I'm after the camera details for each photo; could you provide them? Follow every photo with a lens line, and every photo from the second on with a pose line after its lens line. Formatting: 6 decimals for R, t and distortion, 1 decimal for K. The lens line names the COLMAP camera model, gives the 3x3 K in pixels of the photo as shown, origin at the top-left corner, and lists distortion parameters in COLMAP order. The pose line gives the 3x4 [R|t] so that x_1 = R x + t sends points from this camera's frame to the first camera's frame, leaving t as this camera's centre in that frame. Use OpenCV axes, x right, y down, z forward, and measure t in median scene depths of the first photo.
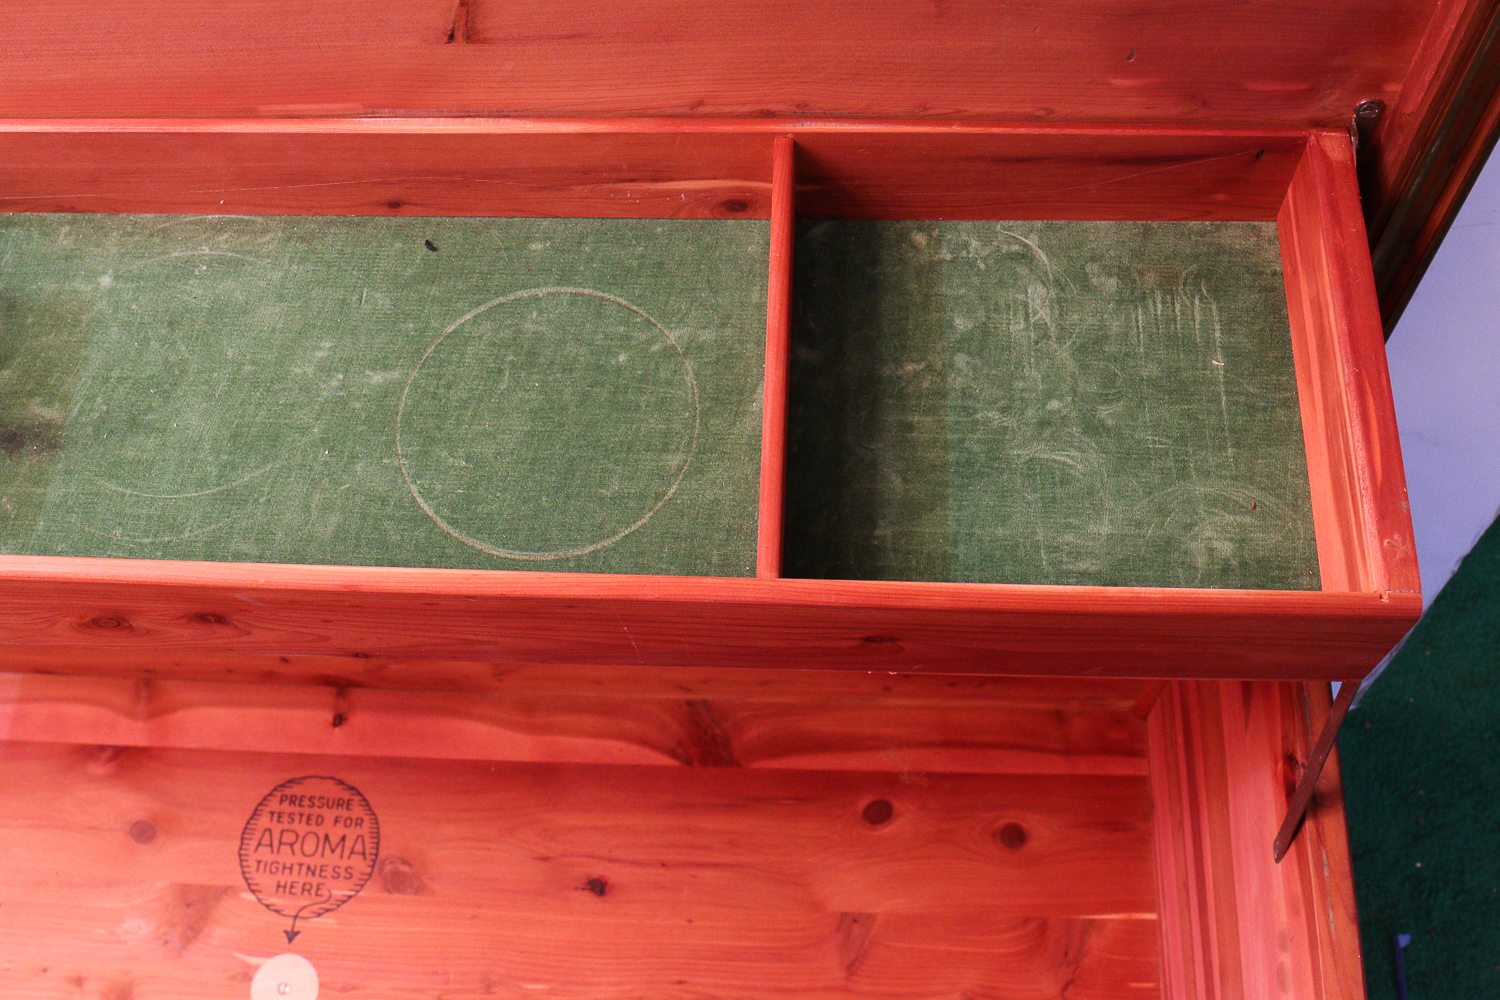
lens RADIAL K [[1673.9, 0, 708.8], [0, 1673.9, 464.9], [0, 0, 1]] dist [-0.085294, 0.000000]
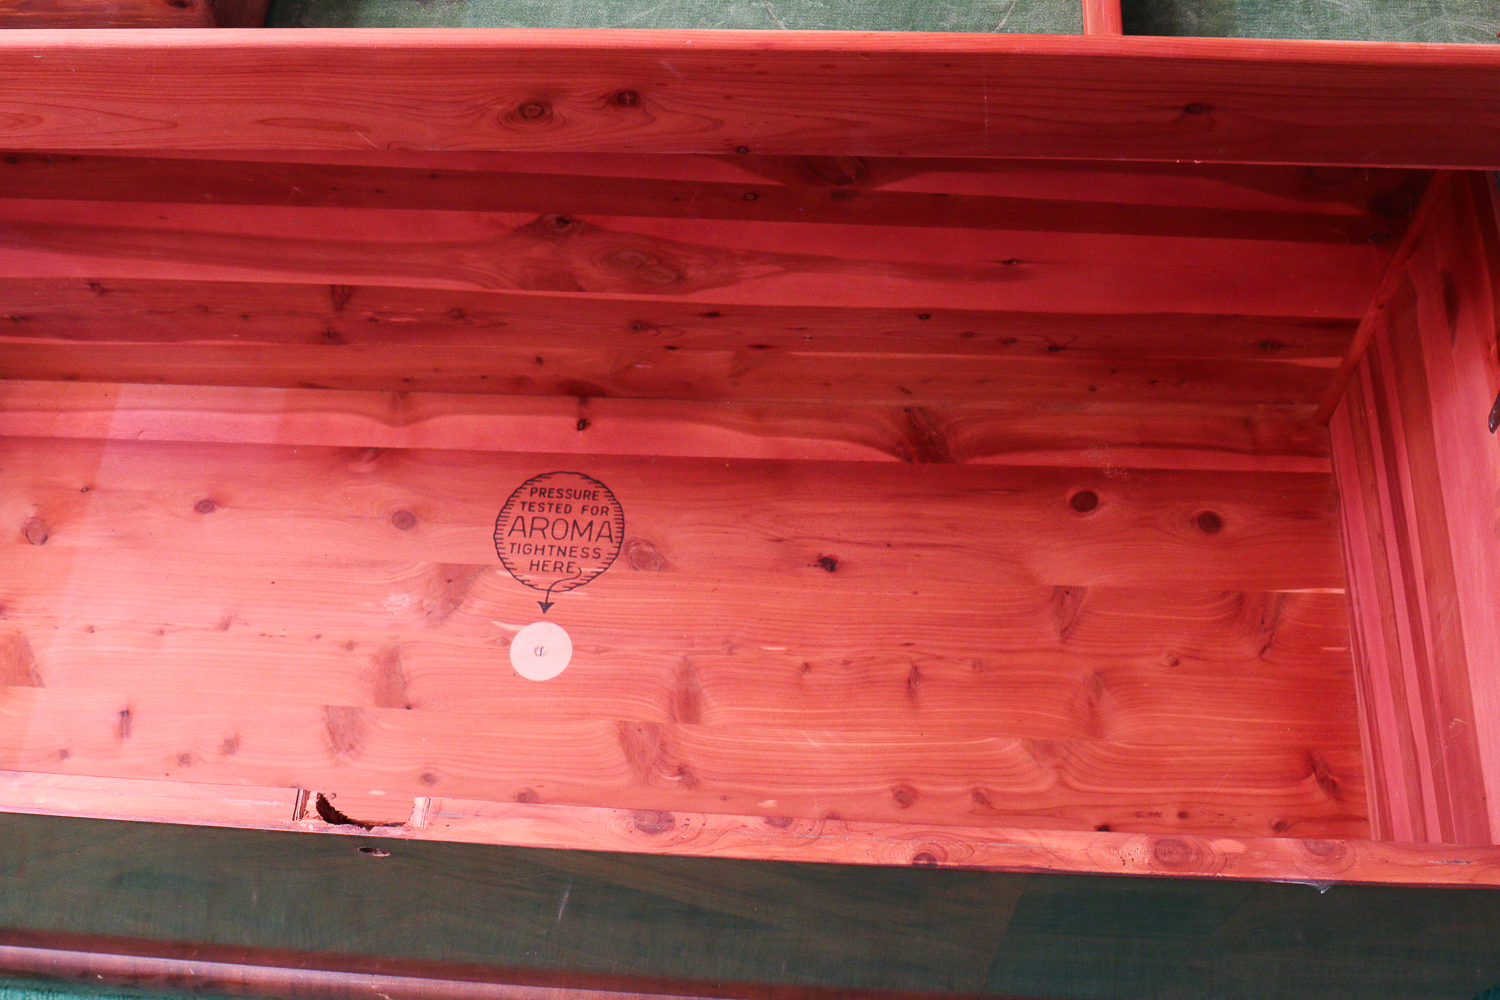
lens RADIAL K [[1673.9, 0, 715.4], [0, 1673.9, 437.1], [0, 0, 1]] dist [-0.085294, 0.000000]
pose [[0.999595, 0.010075, -0.026624, -0.111685], [-0.010830, 0.999539, -0.028369, 0.201354], [0.026326, 0.028646, 0.999243, -0.096644]]
